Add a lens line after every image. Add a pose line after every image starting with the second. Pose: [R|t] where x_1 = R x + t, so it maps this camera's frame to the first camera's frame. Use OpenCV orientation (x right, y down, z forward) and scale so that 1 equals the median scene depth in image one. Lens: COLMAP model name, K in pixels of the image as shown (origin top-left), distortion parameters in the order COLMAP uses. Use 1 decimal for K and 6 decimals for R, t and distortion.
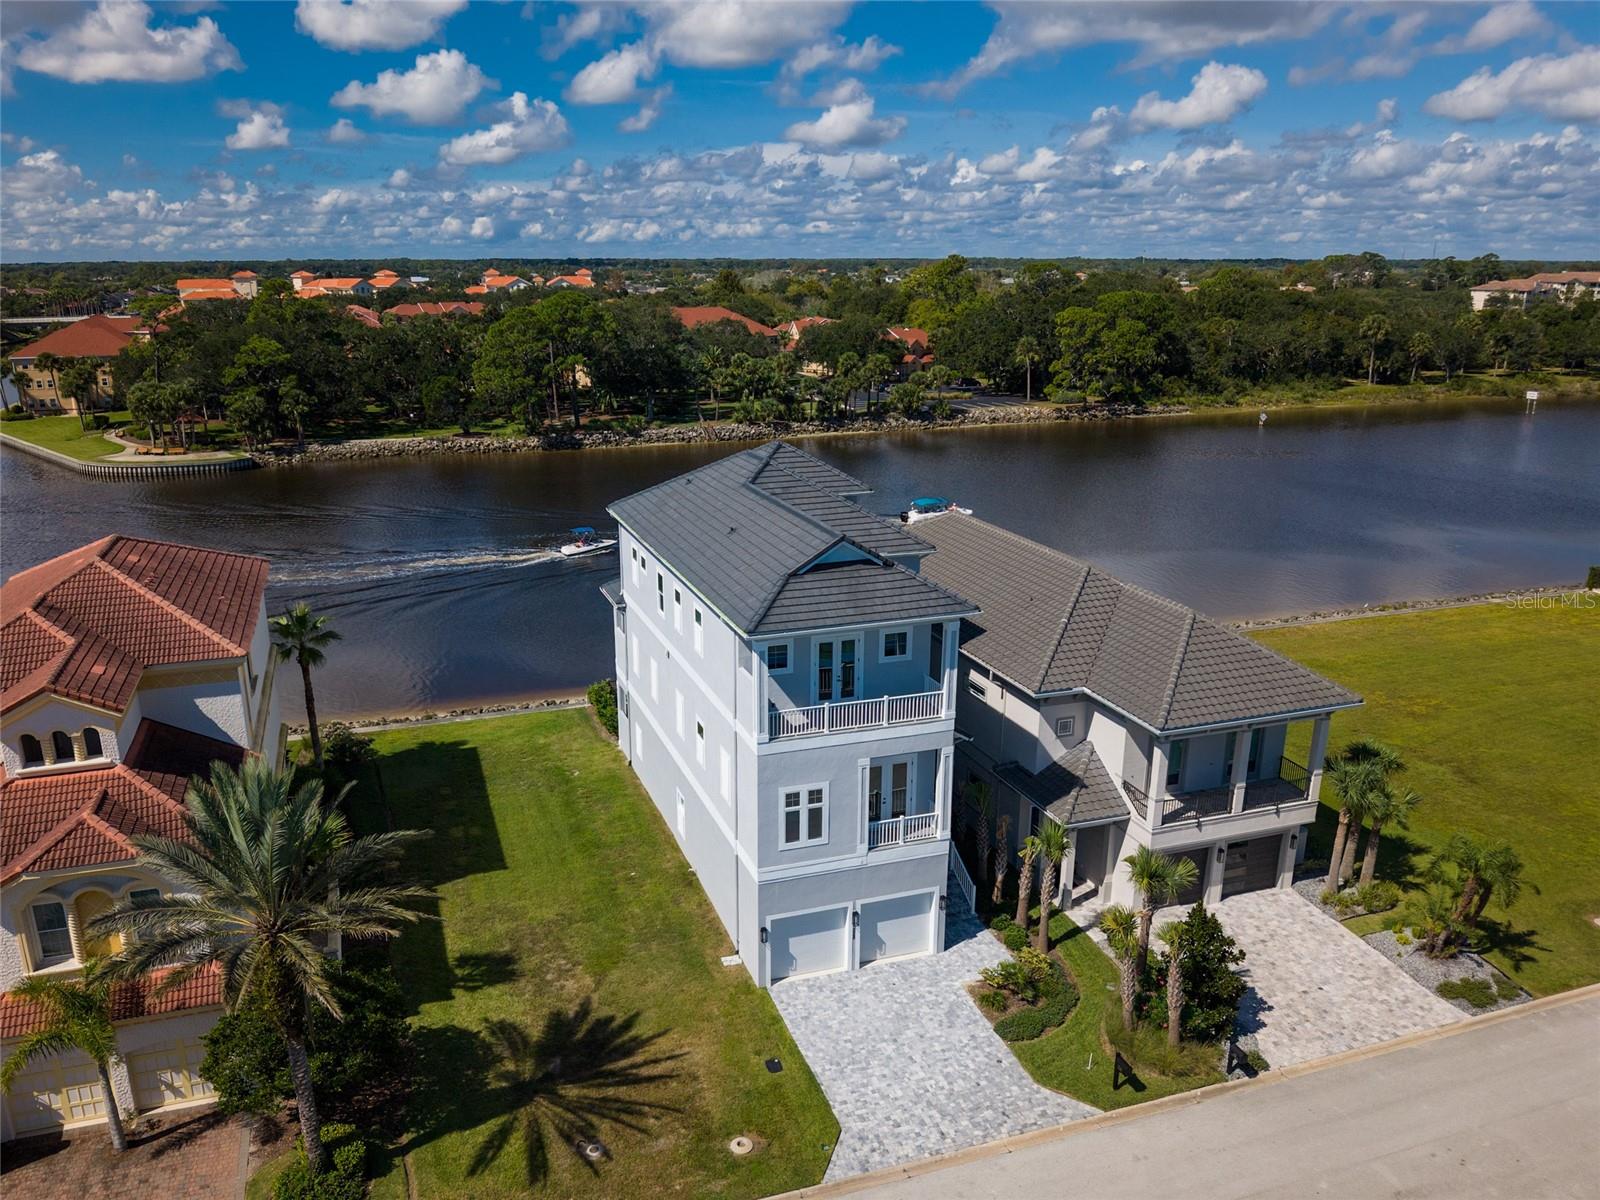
lens RADIAL K [[1199.3, 0, 761.6], [0, 1199.3, 616.6], [0, 0, 1]] dist [0.006068, -0.047979]
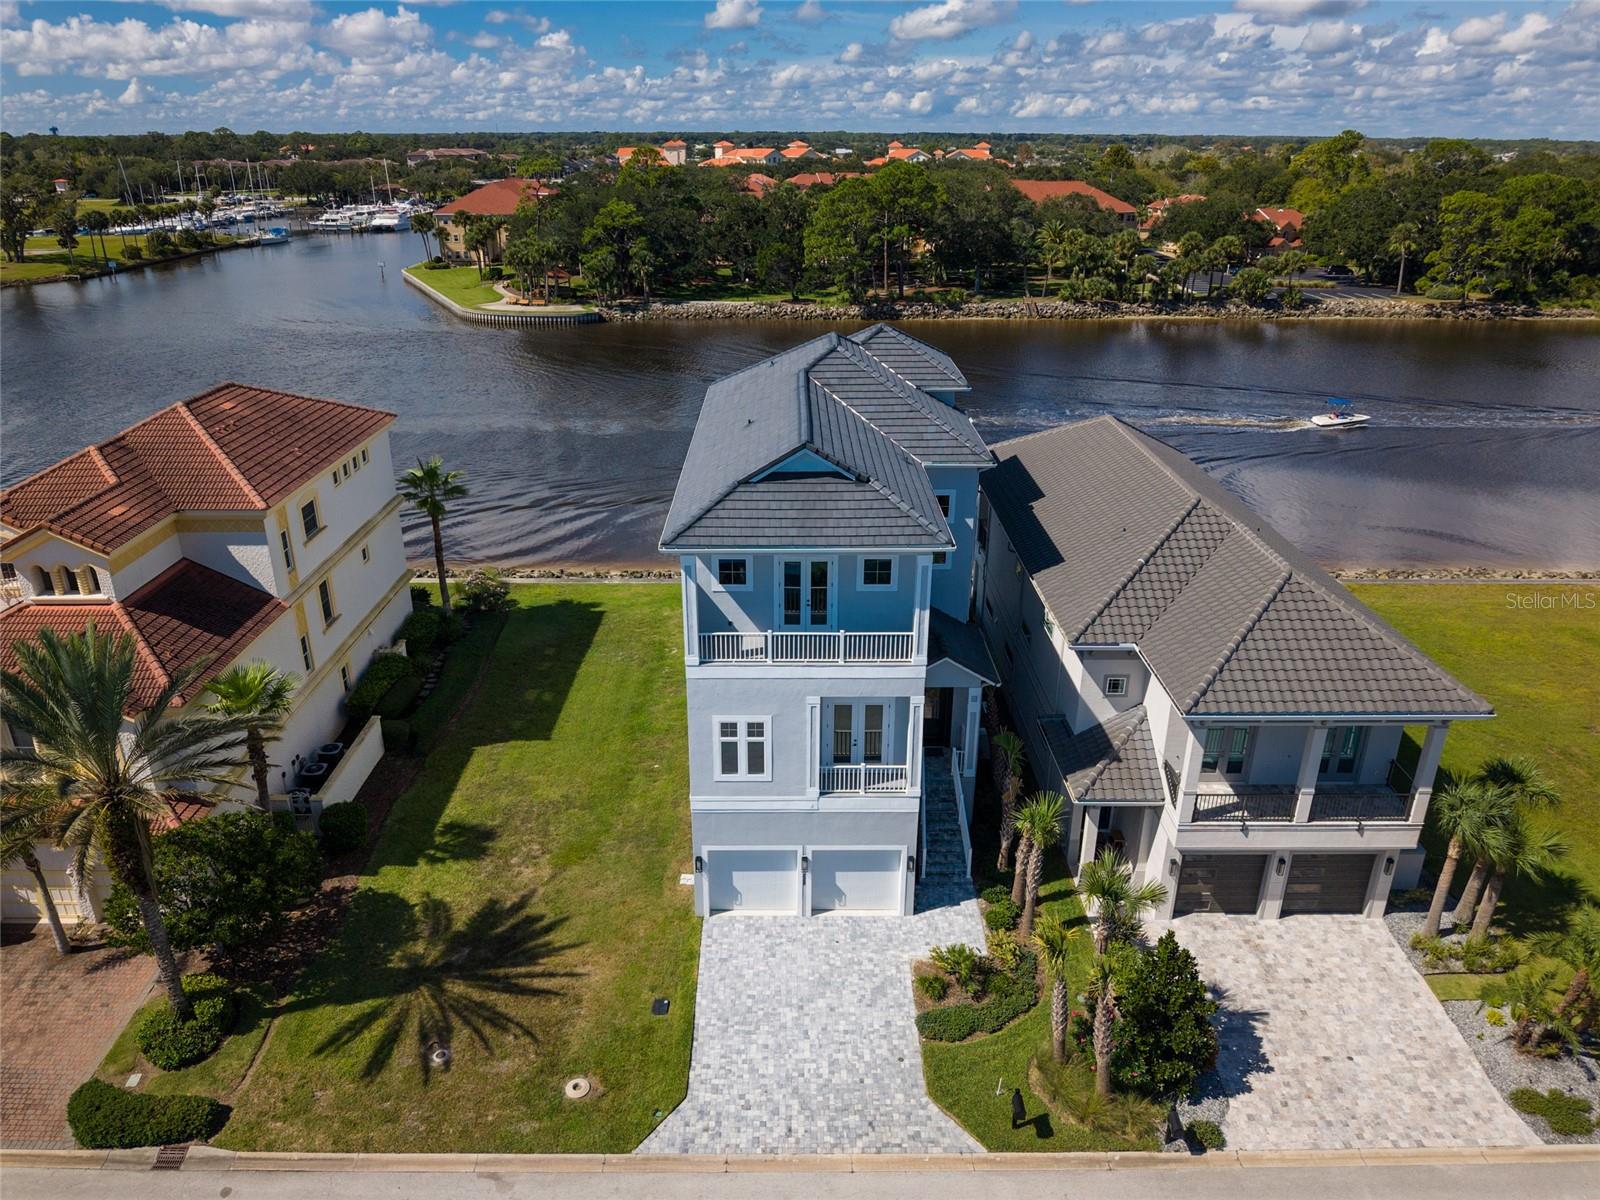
lens RADIAL K [[1108.0, 0, 800.0], [0, 1108.0, 600.0], [0, 0, 1]] dist [-0.001870, -0.027166]
pose [[0.951227, 0.124510, -0.282249, 0.281609], [-0.092889, 0.988072, 0.122823, -0.049060], [0.294175, -0.090615, 0.951446, 0.211126]]
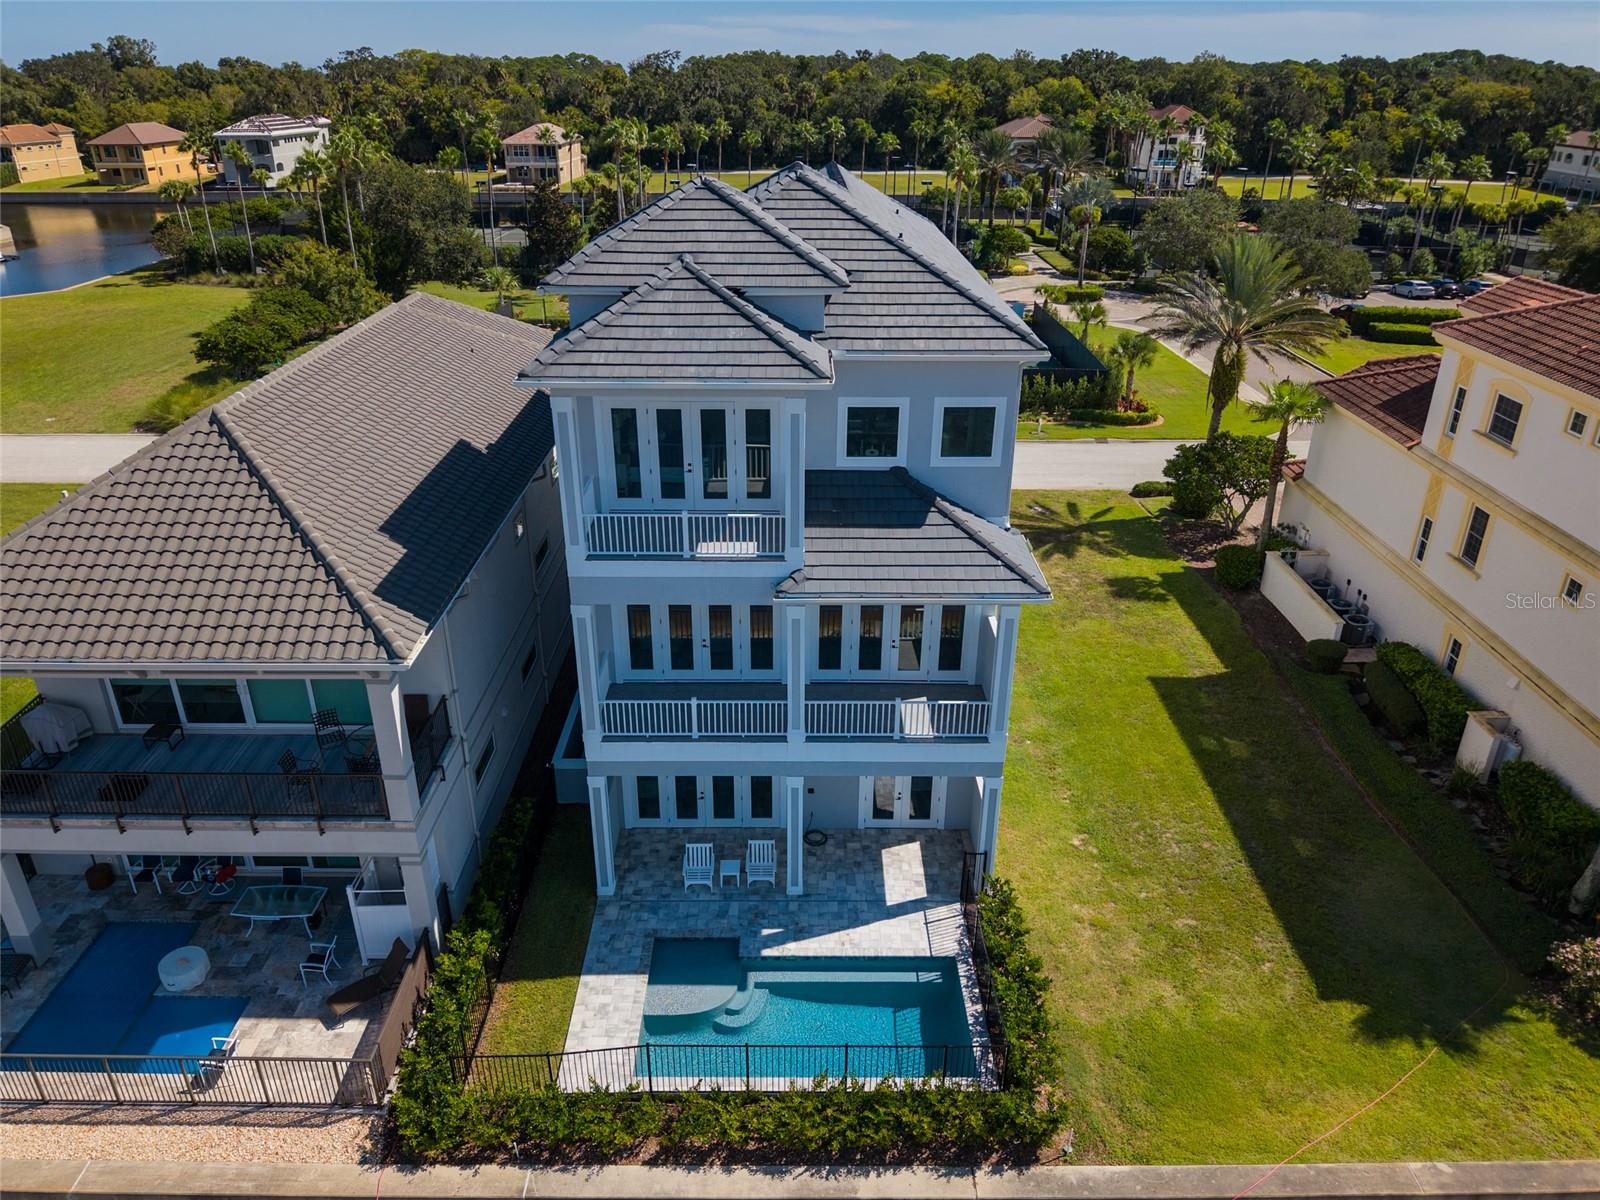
lens RADIAL K [[1111.3, 0, 790.9], [0, 1111.3, 605.4], [0, 0, 1]] dist [-0.026540, 0.001339]
pose [[-0.946647, -0.139490, 0.290521, -0.227181], [0.090756, 0.749604, 0.655635, -0.400353], [-0.309230, 0.647022, -0.696951, 1.832916]]
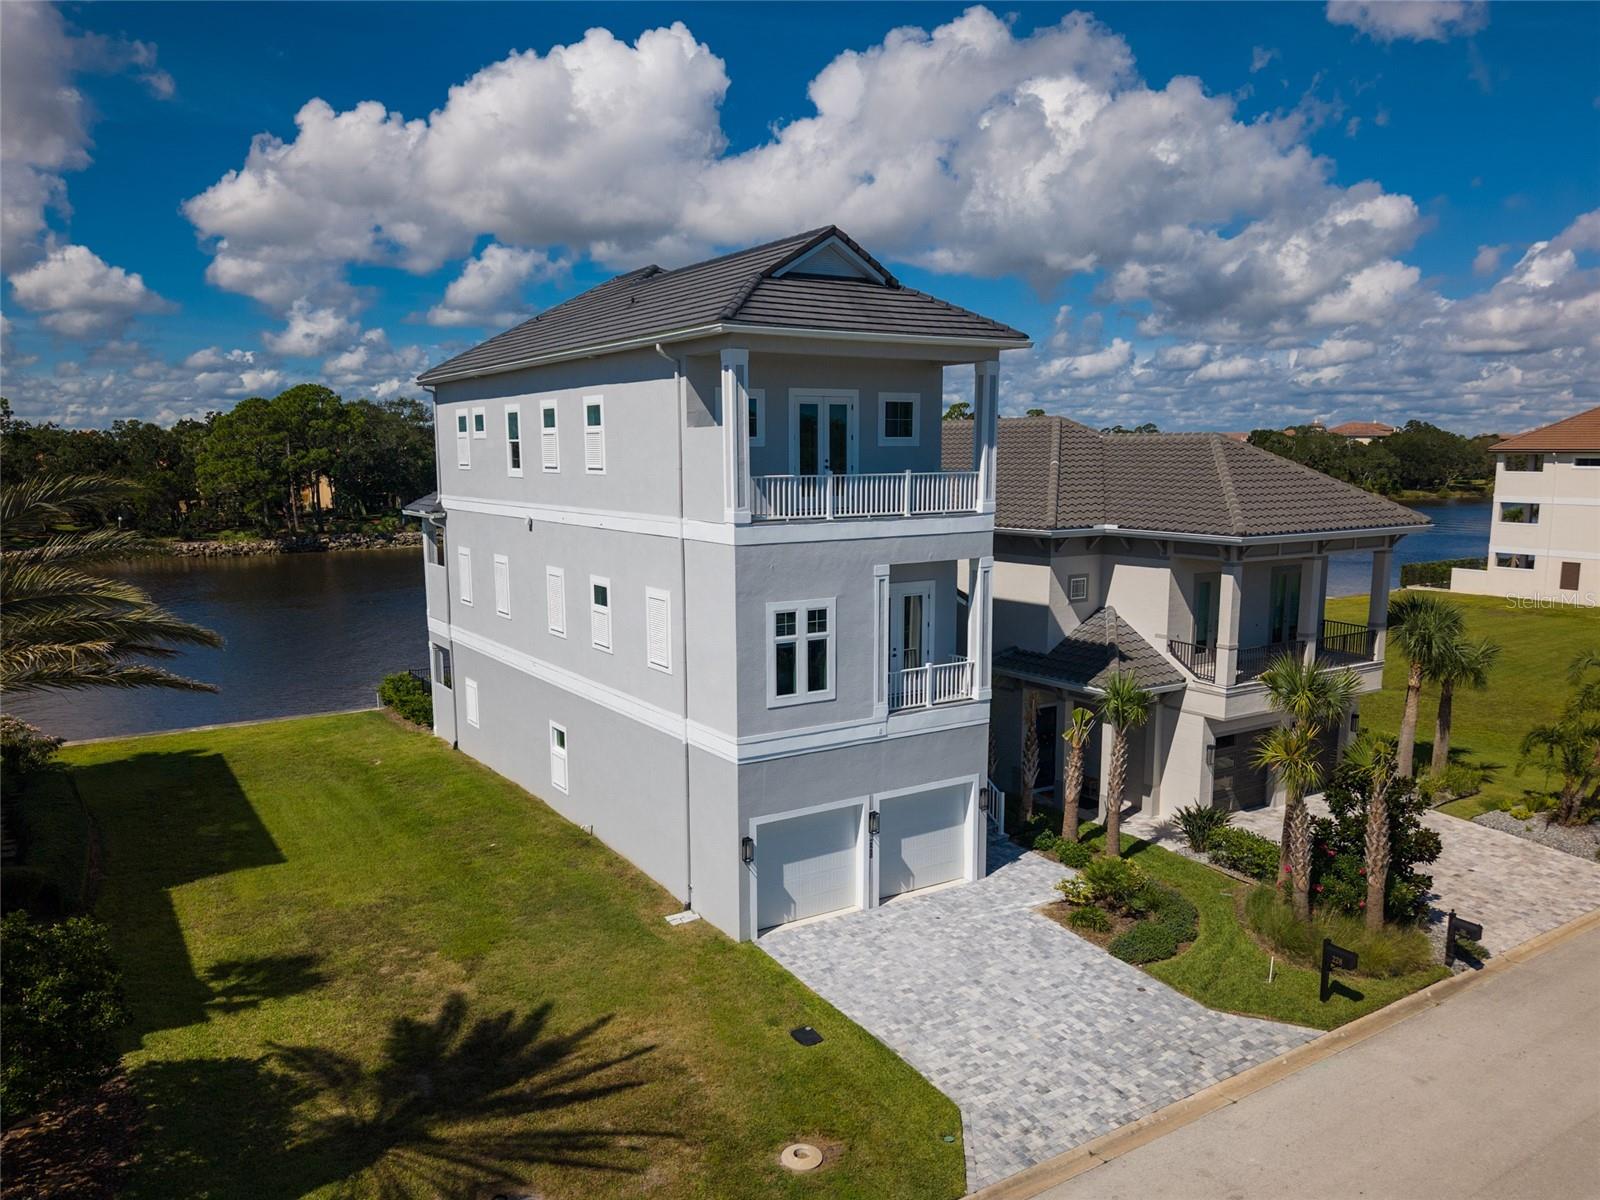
lens RADIAL K [[1163.5, 0, 796.3], [0, 1163.5, 648.3], [0, 0, 1]] dist [0.006028, -0.031546]
pose [[0.968788, -0.041820, 0.244337, -0.112866], [0.070659, 0.991363, -0.110483, 0.219265], [-0.237606, 0.124299, 0.963376, 0.374807]]
